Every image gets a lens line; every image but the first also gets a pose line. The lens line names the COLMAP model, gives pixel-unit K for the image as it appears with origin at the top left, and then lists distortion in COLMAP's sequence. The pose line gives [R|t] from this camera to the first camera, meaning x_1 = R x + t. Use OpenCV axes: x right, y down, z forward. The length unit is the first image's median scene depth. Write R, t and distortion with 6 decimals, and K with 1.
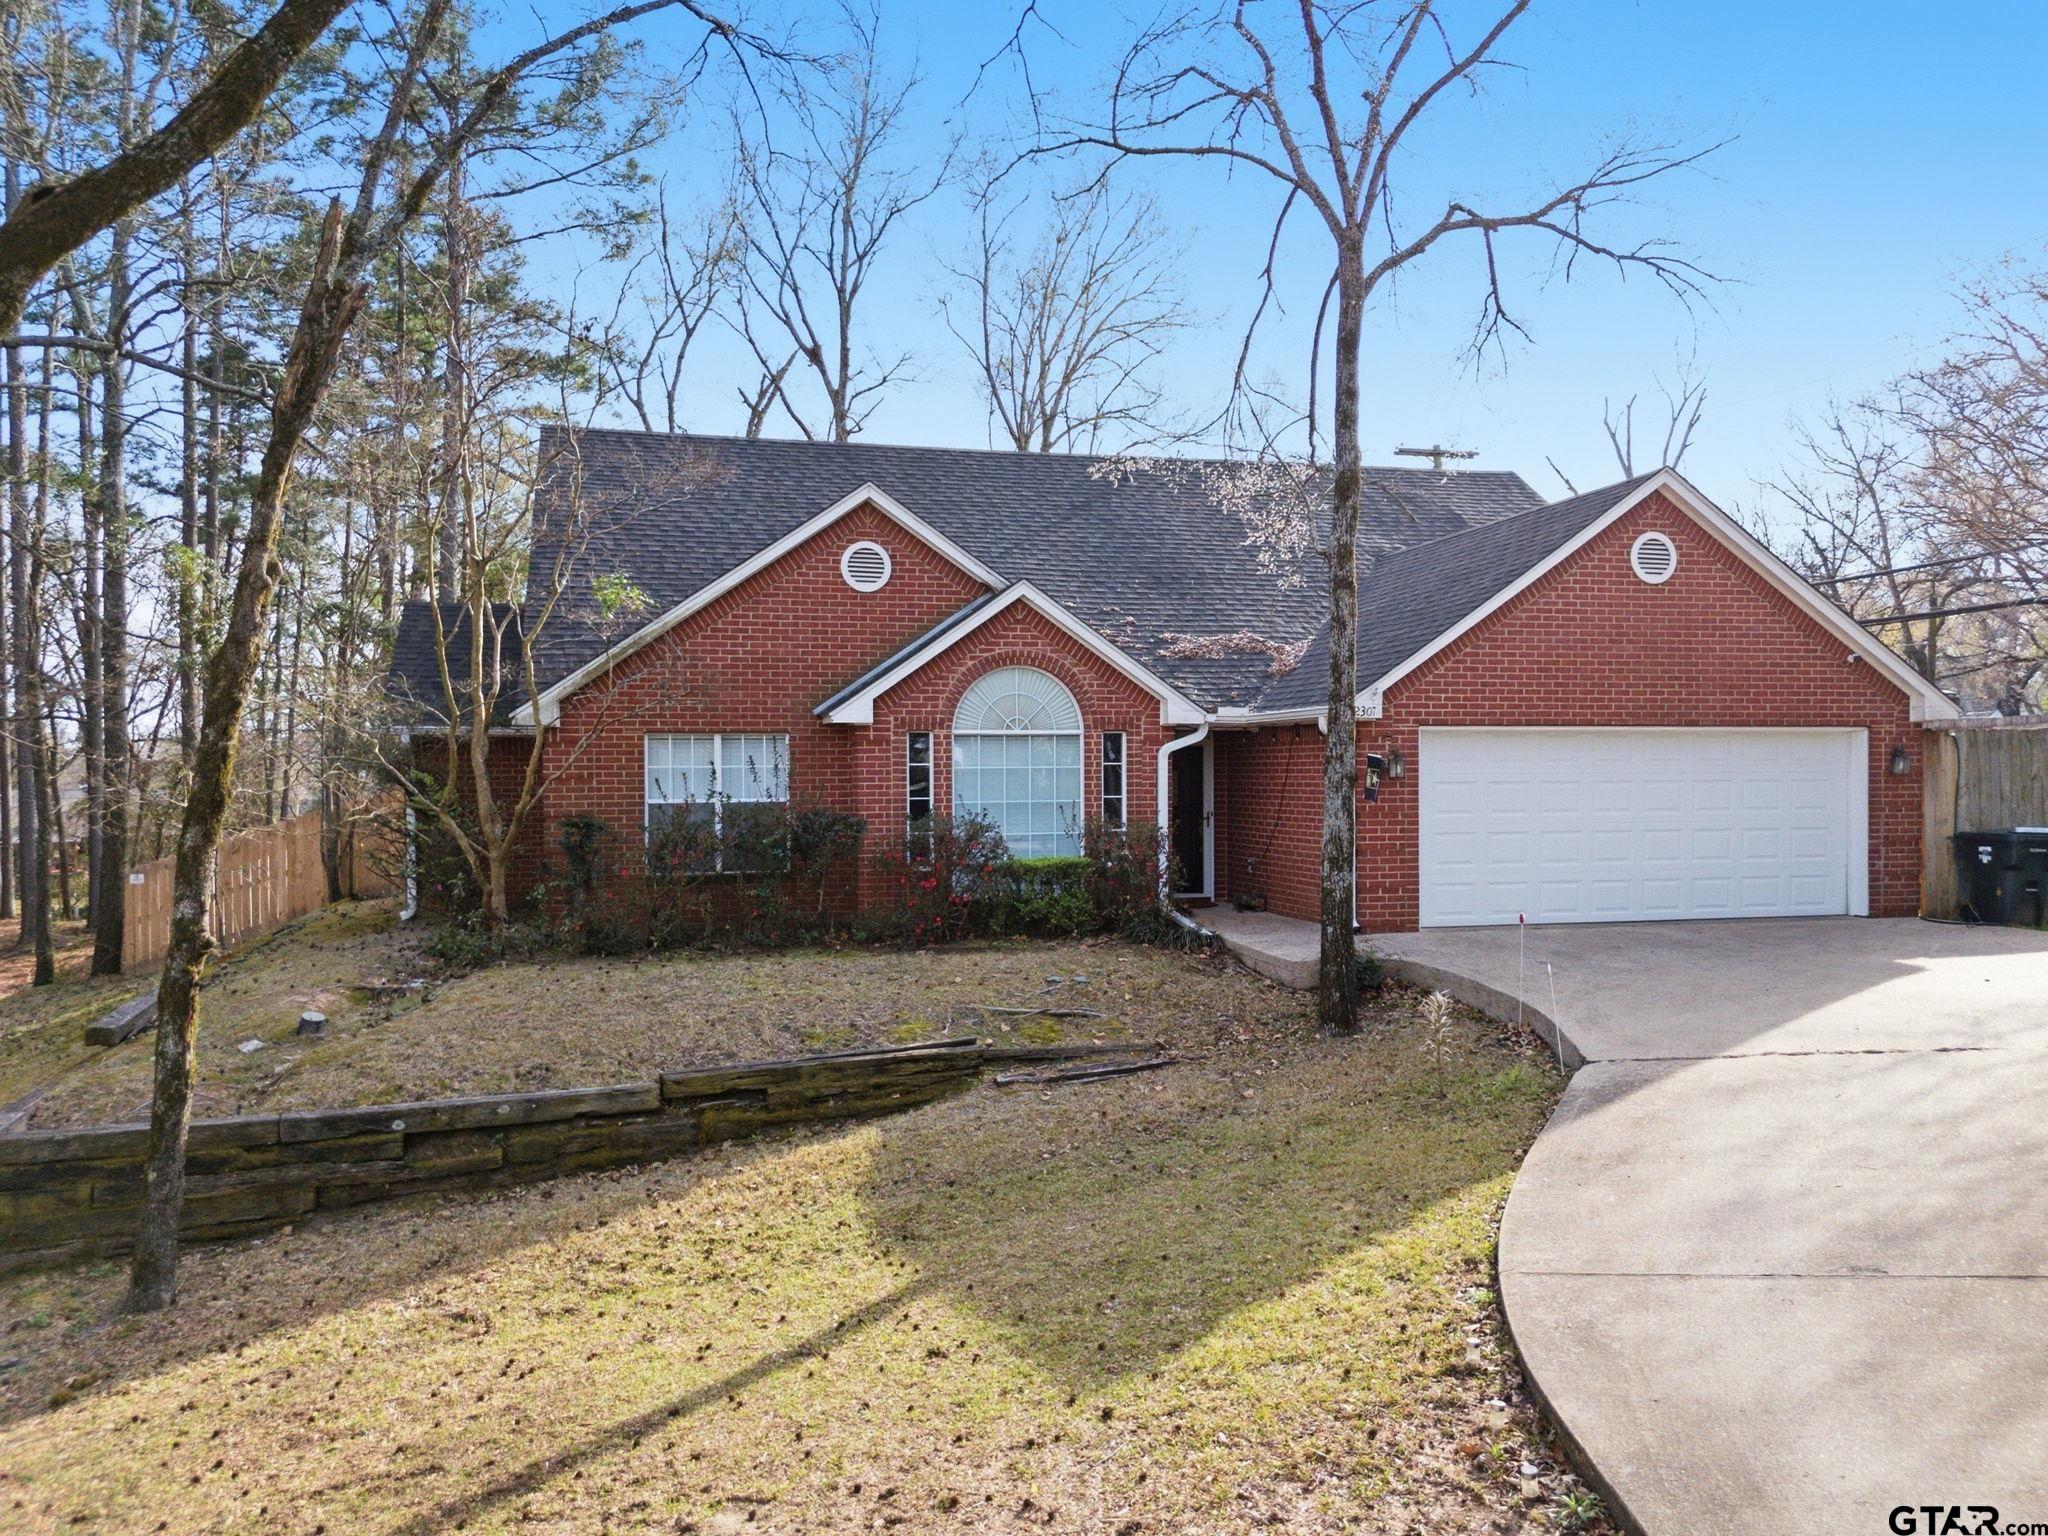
lens RADIAL K [[1740.1, 0, 1024.0], [0, 1740.1, 768.0], [0, 0, 1]] dist [0.001191, -0.000310]
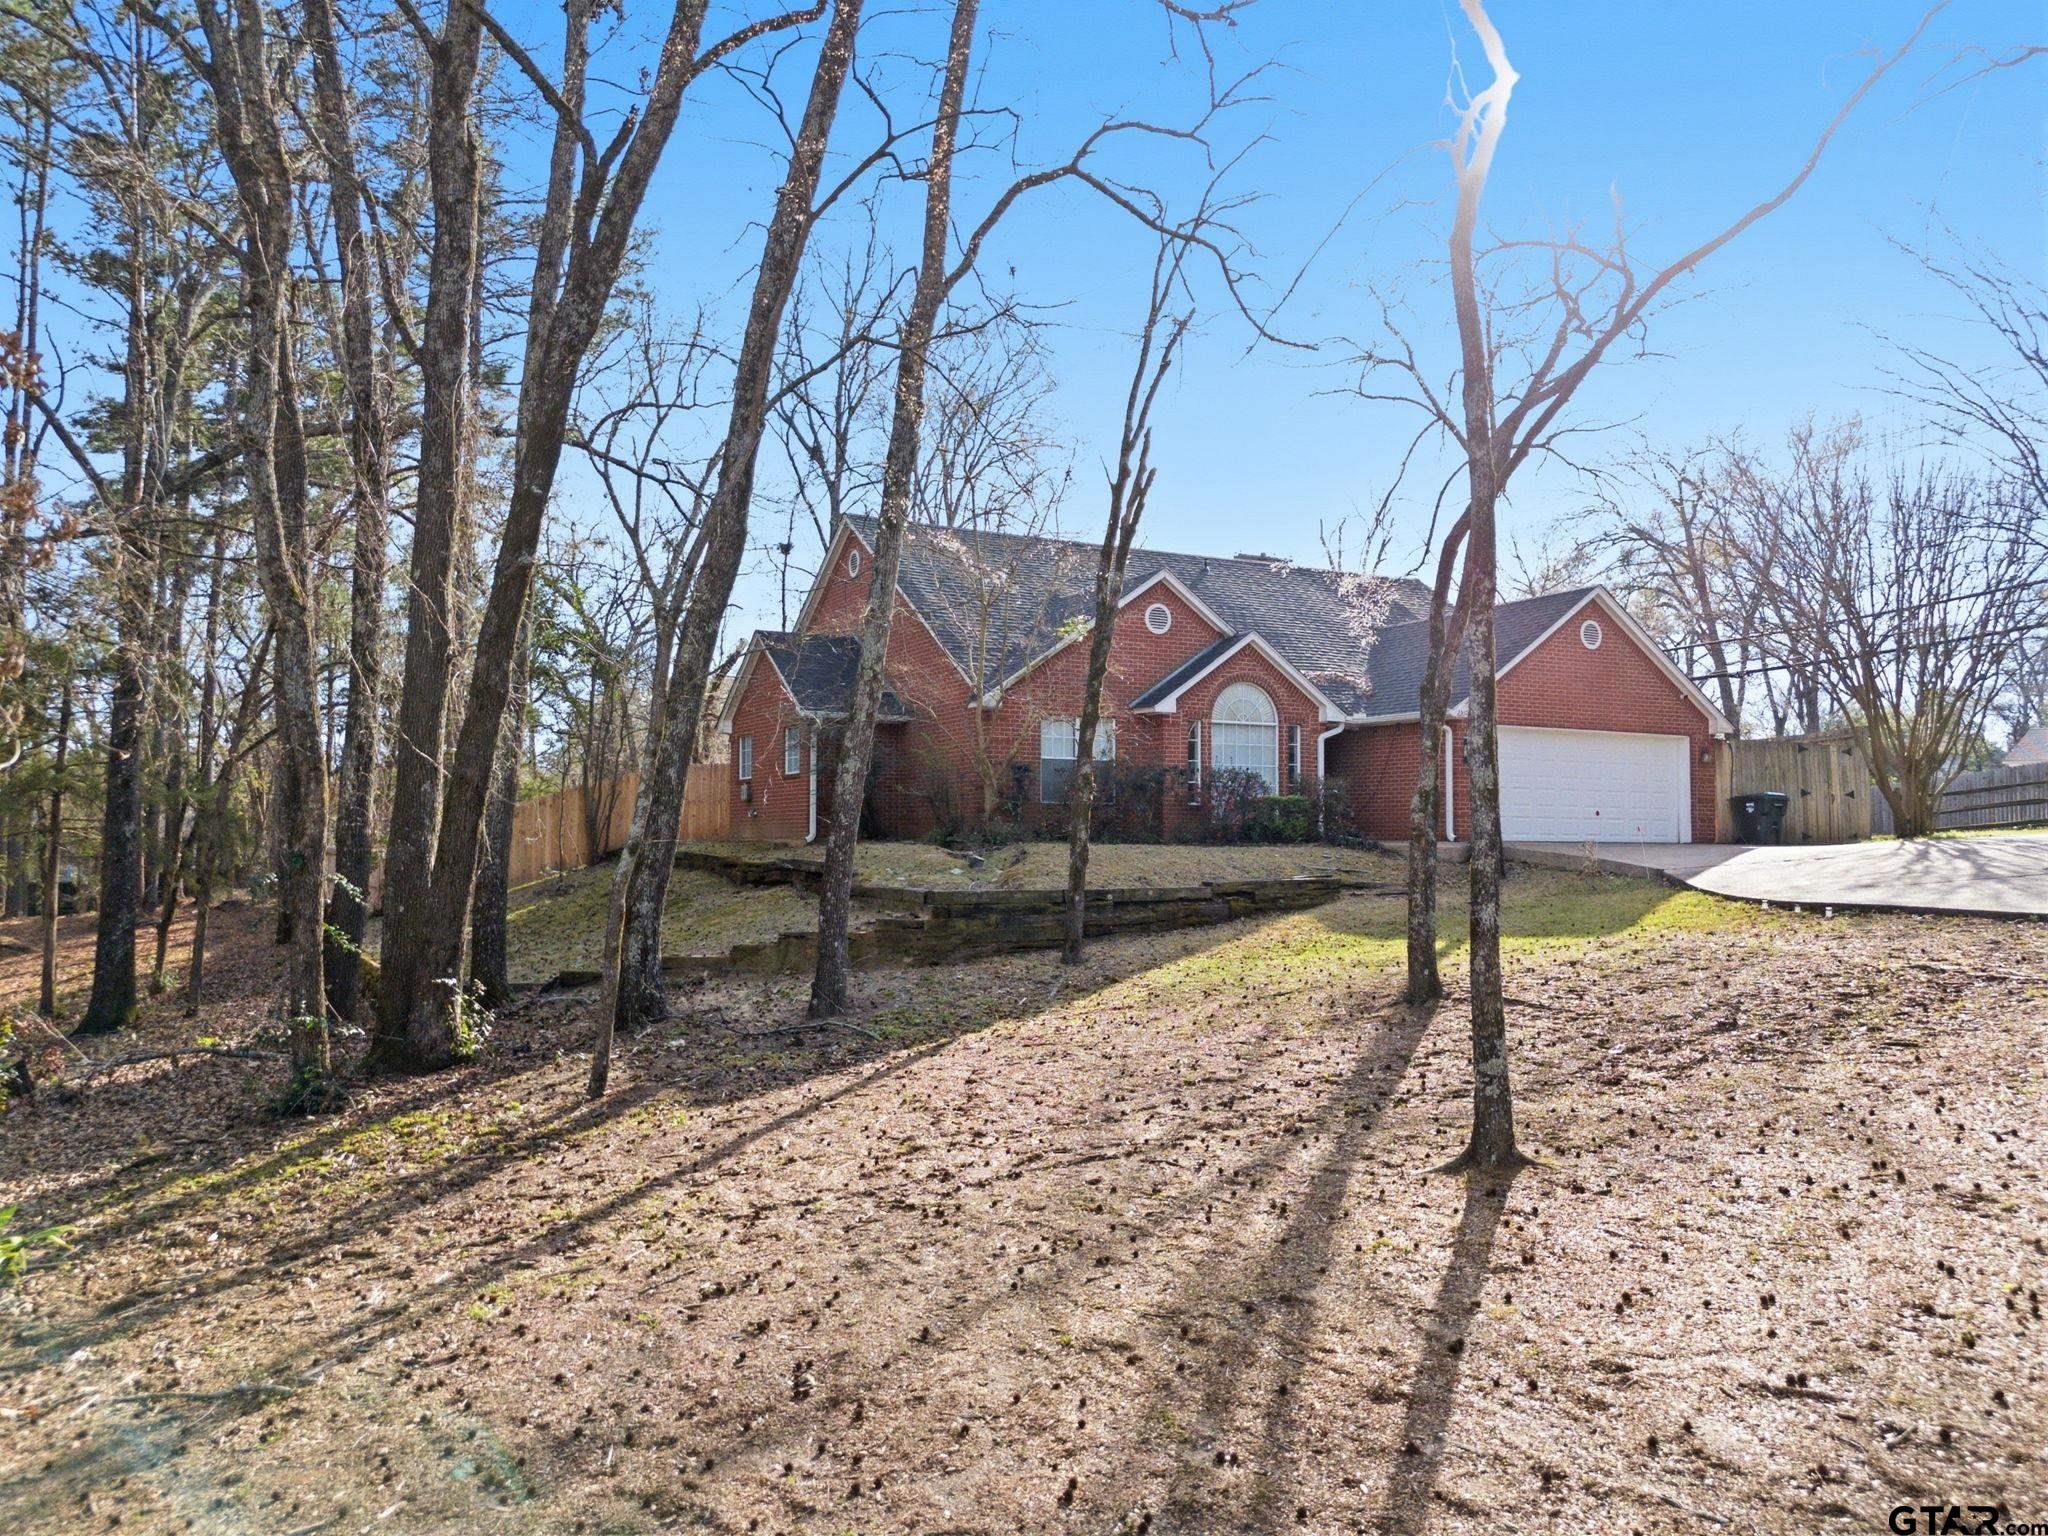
lens RADIAL K [[1740.1, 0, 1024.0], [0, 1740.1, 768.0], [0, 0, 1]] dist [0.001191, -0.000310]
pose [[0.970022, 0.023945, 0.241836, -0.599936], [-0.013537, 0.998913, -0.044608, 0.098178], [-0.242641, 0.039997, 0.969291, -0.548329]]
